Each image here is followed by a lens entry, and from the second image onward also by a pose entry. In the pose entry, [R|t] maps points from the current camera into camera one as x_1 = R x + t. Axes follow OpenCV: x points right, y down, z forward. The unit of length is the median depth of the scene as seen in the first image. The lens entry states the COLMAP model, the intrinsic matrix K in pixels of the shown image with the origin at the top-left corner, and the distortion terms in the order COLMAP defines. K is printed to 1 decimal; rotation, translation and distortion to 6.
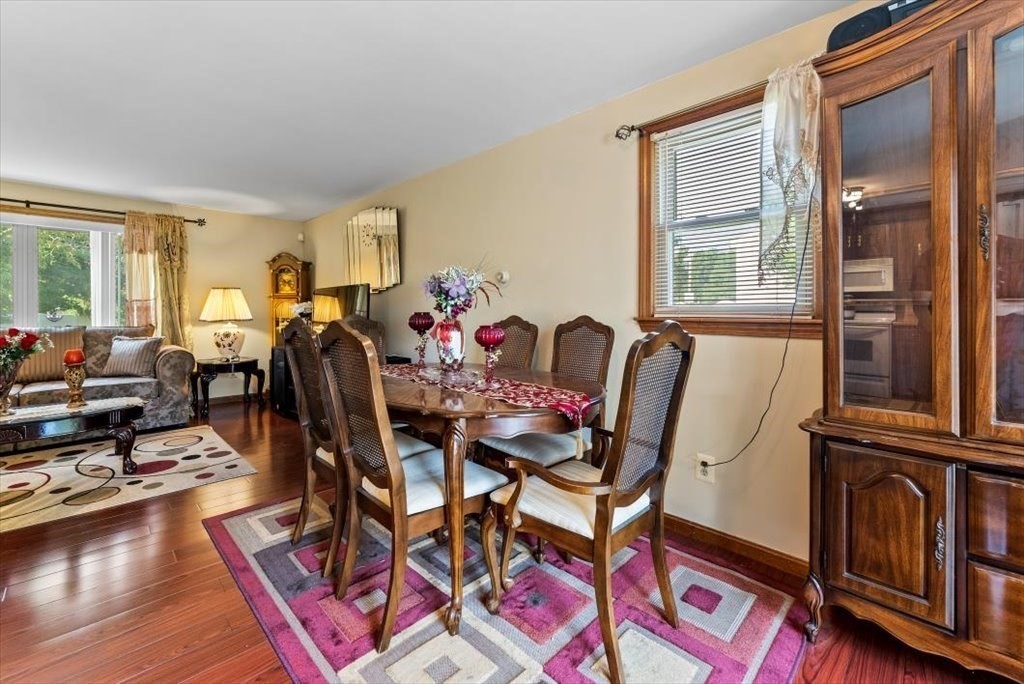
lens RADIAL K [[428.9, 0, 509.8], [0, 428.9, 310.5], [0, 0, 1]] dist [-0.001573, -0.000430]
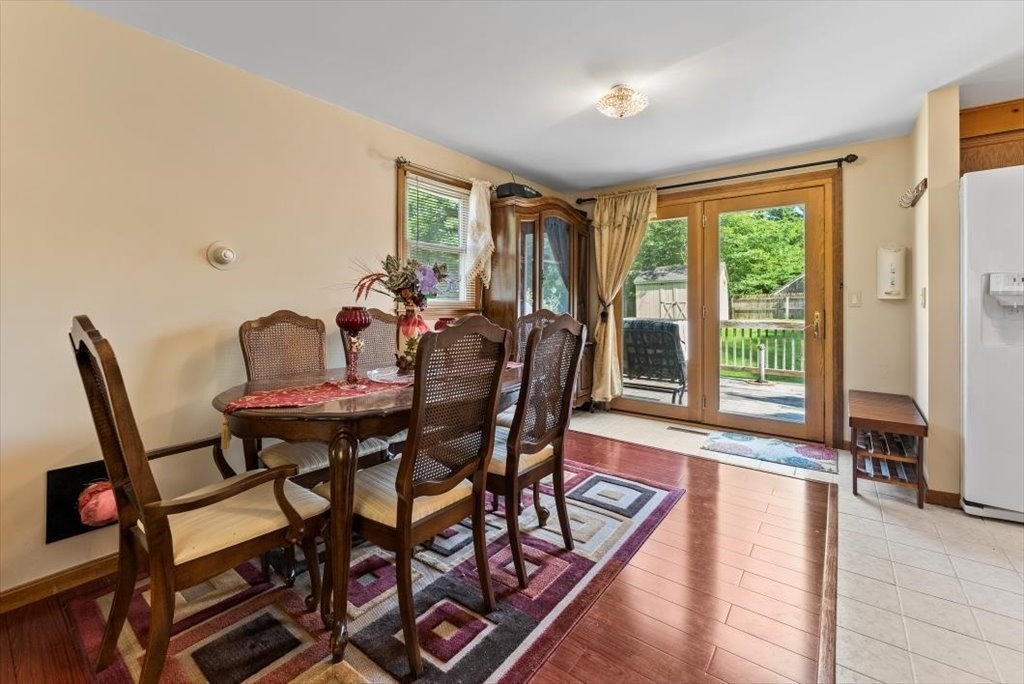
lens RADIAL K [[433.8, 0, 510.8], [0, 433.8, 304.3], [0, 0, 1]] dist [-0.002586, -0.000789]
pose [[-0.132014, -0.000069, 0.991248, -1.299478], [-0.000656, 1.000000, -0.000017, 0.000427], [-0.991248, -0.000653, -0.132014, 1.077502]]
